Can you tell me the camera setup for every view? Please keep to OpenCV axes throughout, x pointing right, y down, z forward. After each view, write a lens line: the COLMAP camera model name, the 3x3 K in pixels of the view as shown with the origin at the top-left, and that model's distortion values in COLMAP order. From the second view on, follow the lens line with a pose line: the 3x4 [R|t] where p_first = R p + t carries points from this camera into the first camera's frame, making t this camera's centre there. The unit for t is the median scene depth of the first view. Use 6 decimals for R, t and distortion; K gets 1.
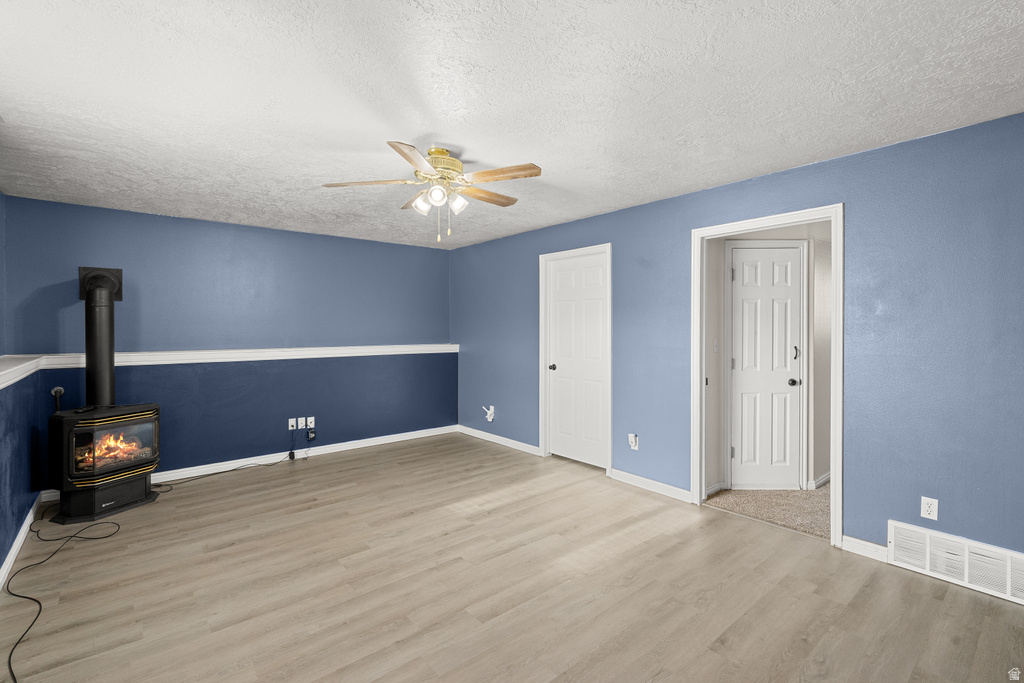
lens RADIAL K [[462.3, 0, 511.4], [0, 462.3, 335.2], [0, 0, 1]] dist [-0.000994, 0.000226]
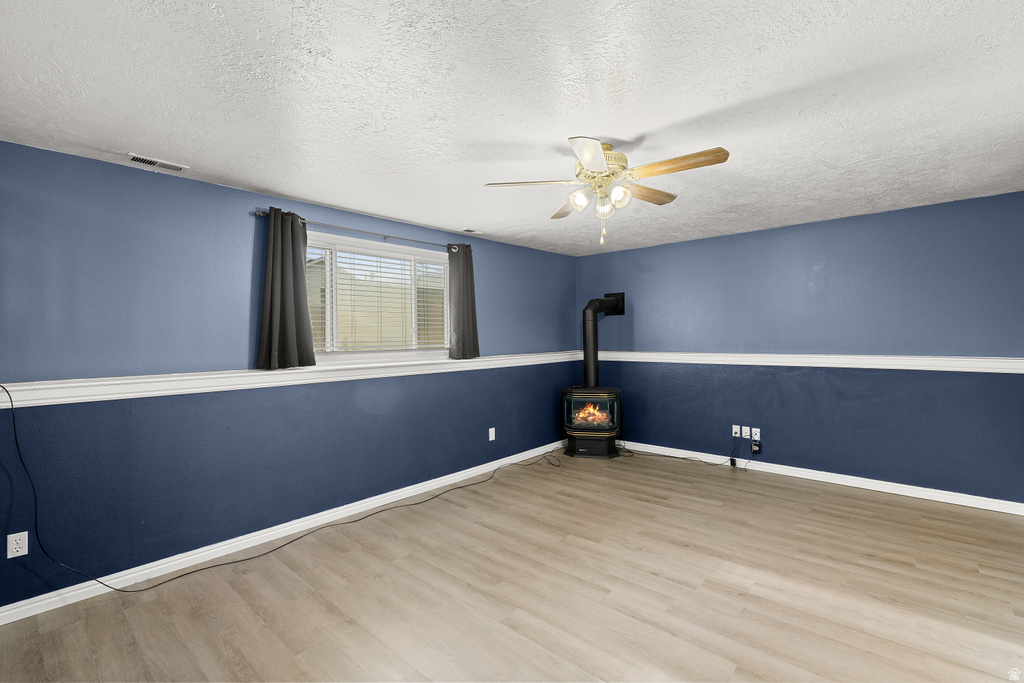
lens RADIAL K [[462.3, 0, 511.4], [0, 462.3, 335.2], [0, 0, 1]] dist [-0.000994, 0.000226]
pose [[0.136980, -0.001565, -0.990573, 0.581258], [-0.001645, 0.999997, -0.001808, -0.010473], [0.990572, 0.001877, 0.136977, 0.530948]]
